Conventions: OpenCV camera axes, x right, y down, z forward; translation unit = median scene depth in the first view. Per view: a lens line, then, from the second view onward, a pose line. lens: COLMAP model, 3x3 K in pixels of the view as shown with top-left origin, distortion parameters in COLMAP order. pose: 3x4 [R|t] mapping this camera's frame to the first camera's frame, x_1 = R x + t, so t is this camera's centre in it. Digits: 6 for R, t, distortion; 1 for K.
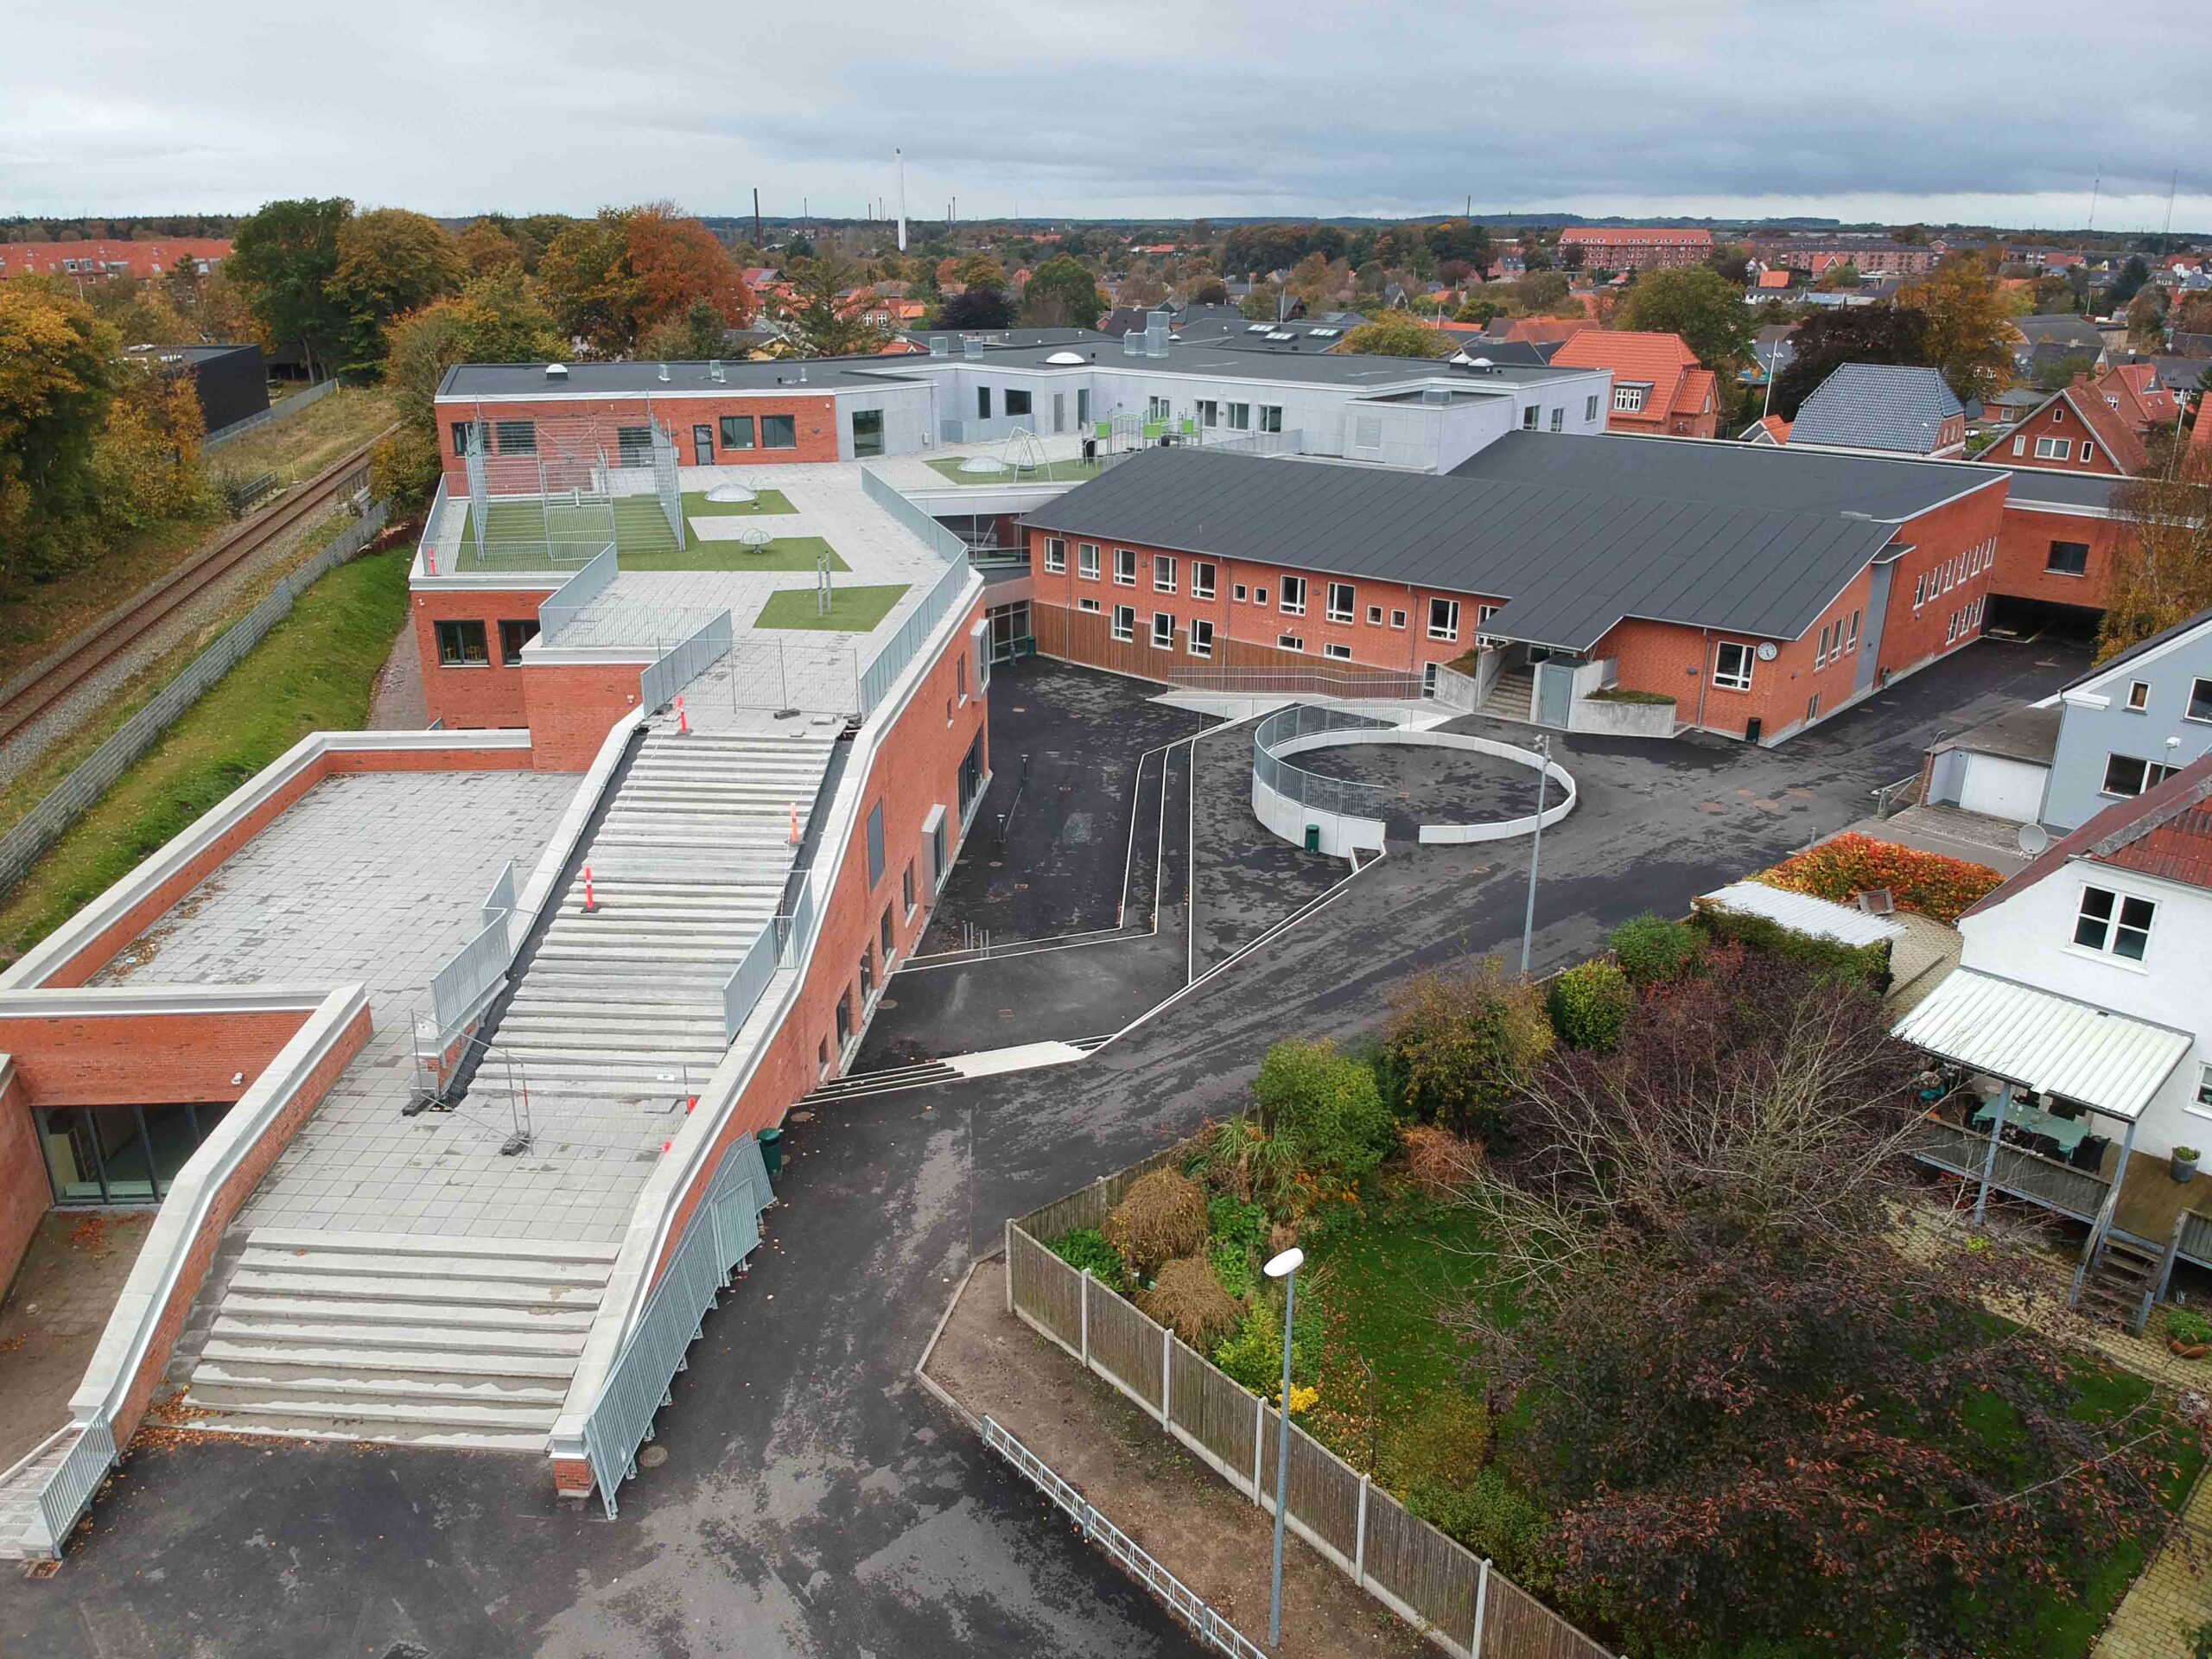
lens RADIAL K [[1610.2, 0, 1115.1], [0, 1610.2, 822.2], [0, 0, 1]] dist [0.131411, -0.241384]
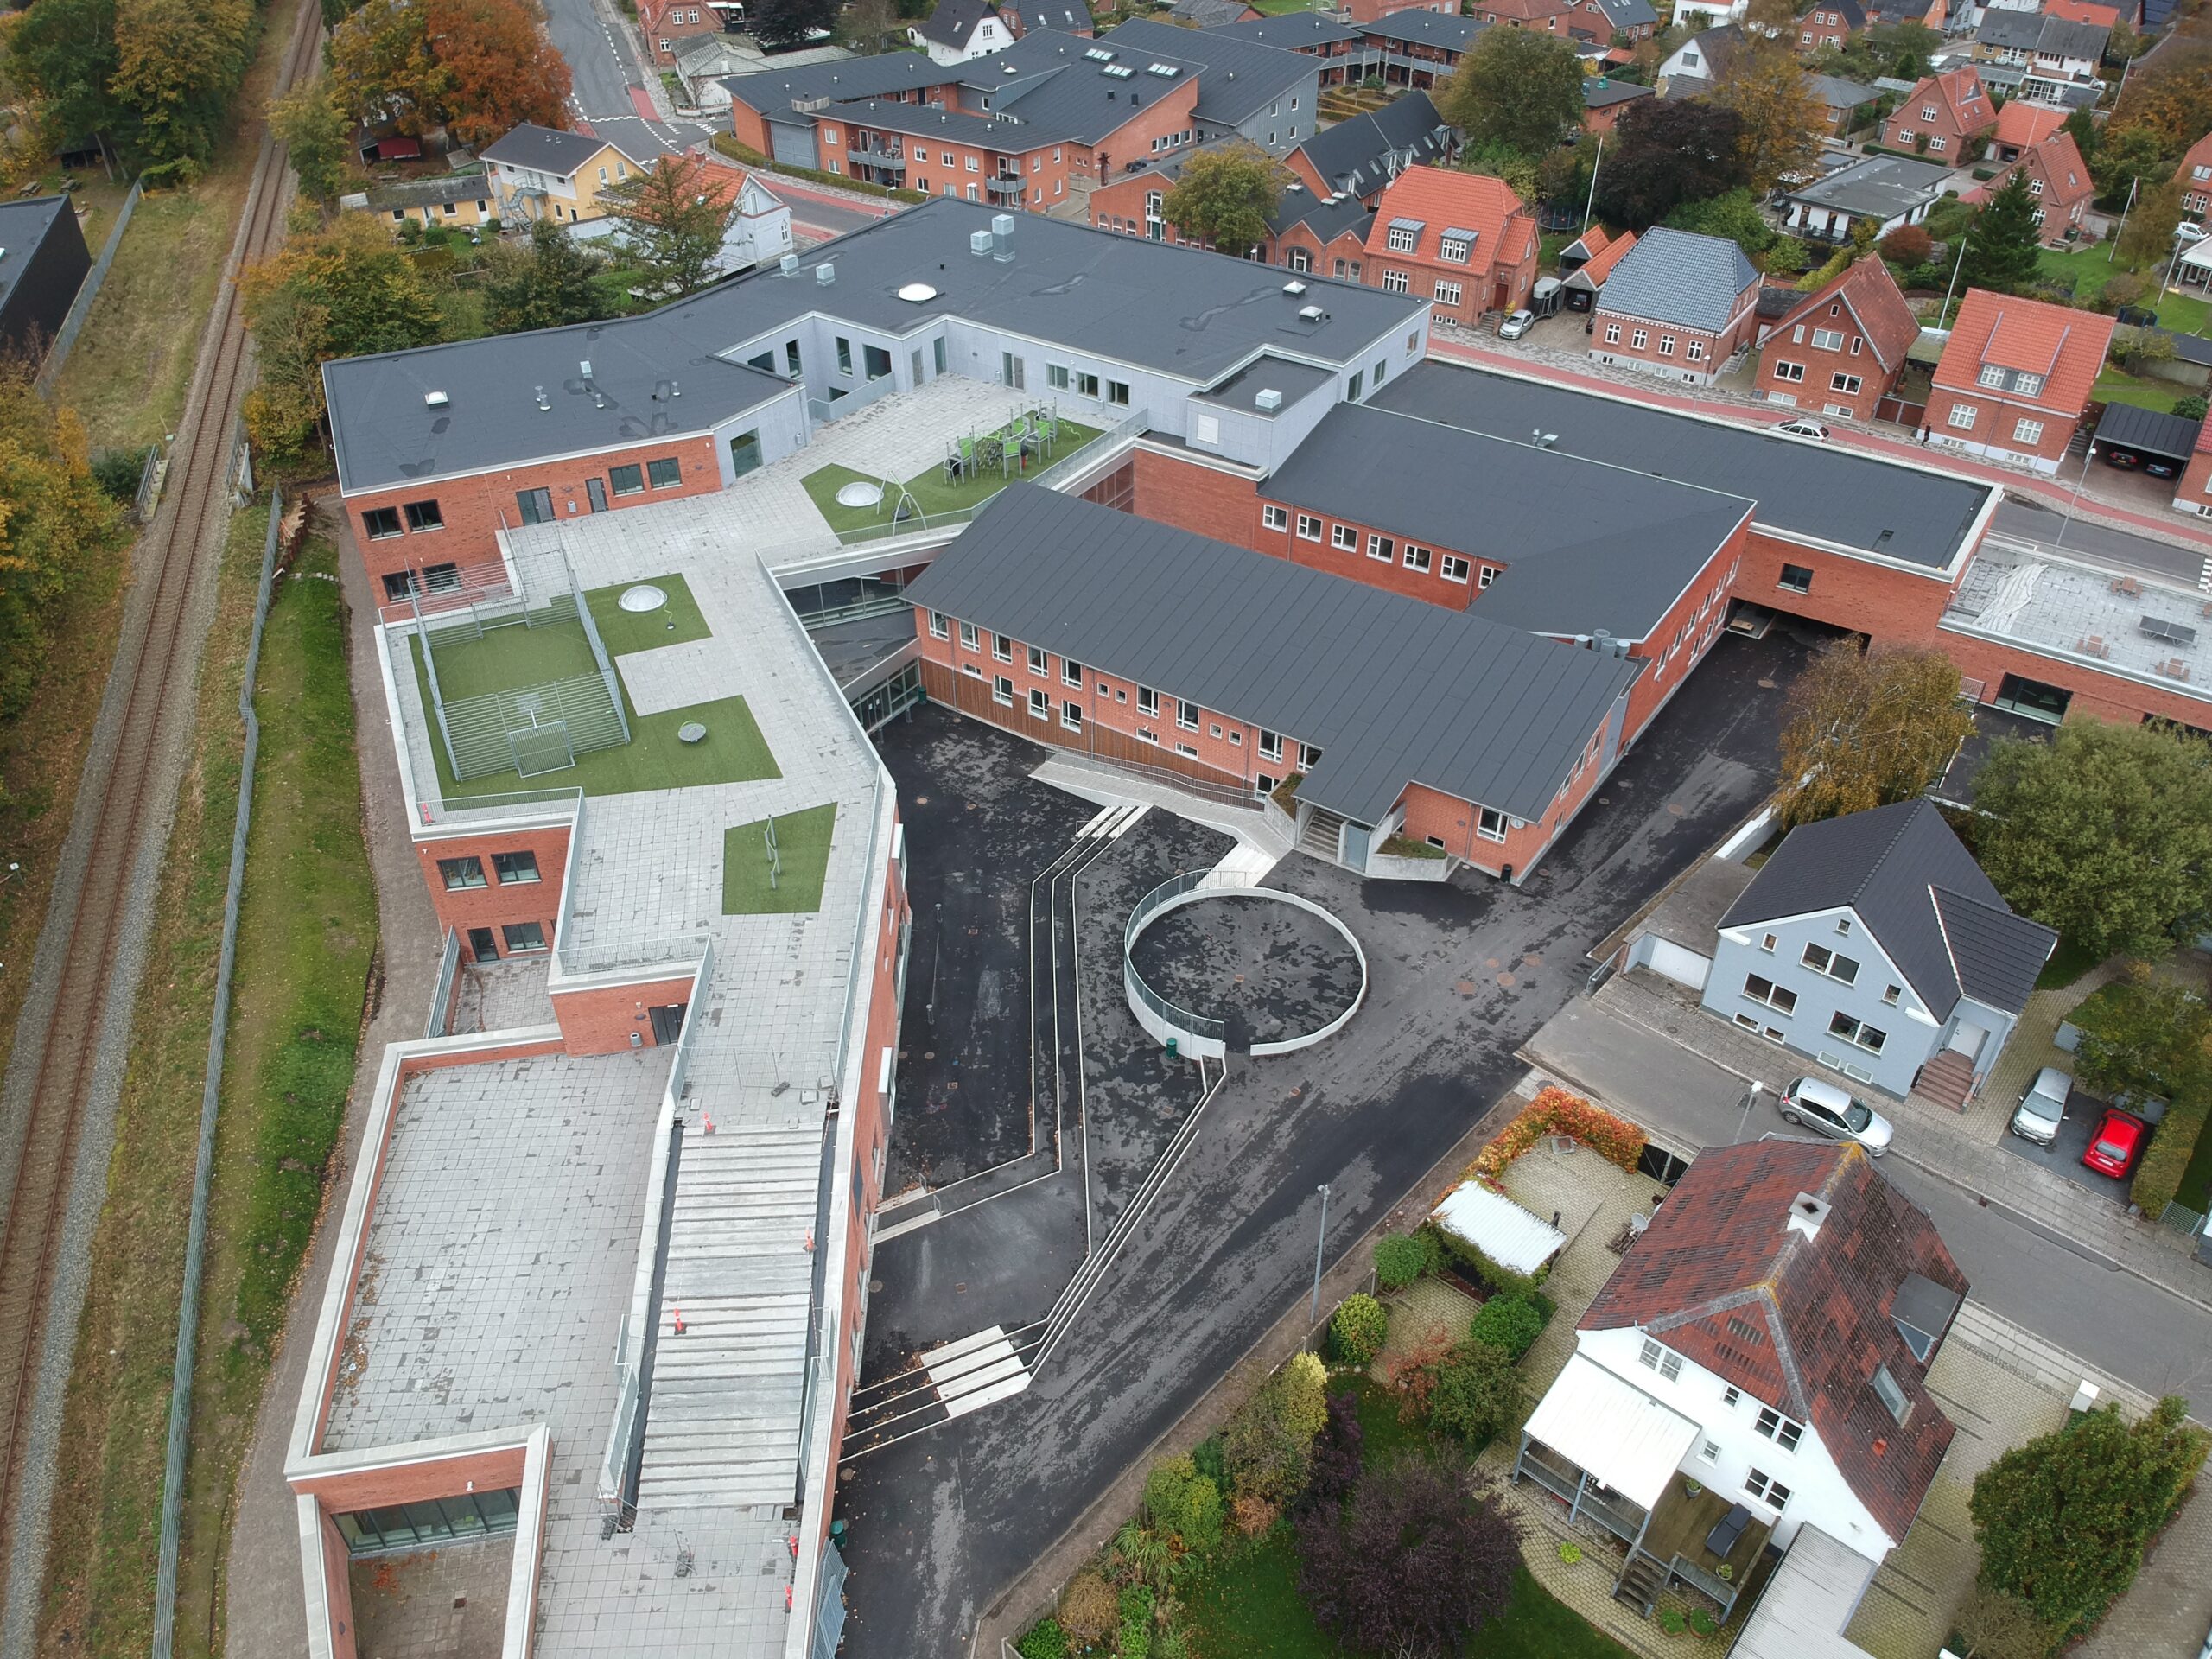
lens RADIAL K [[1610.2, 0, 1115.1], [0, 1610.2, 822.2], [0, 0, 1]] dist [0.131411, -0.241384]
pose [[0.995019, -0.069017, 0.071931, -0.006094], [0.044414, 0.952923, 0.299940, -0.502439], [-0.089245, -0.295252, 0.951242, -0.181847]]
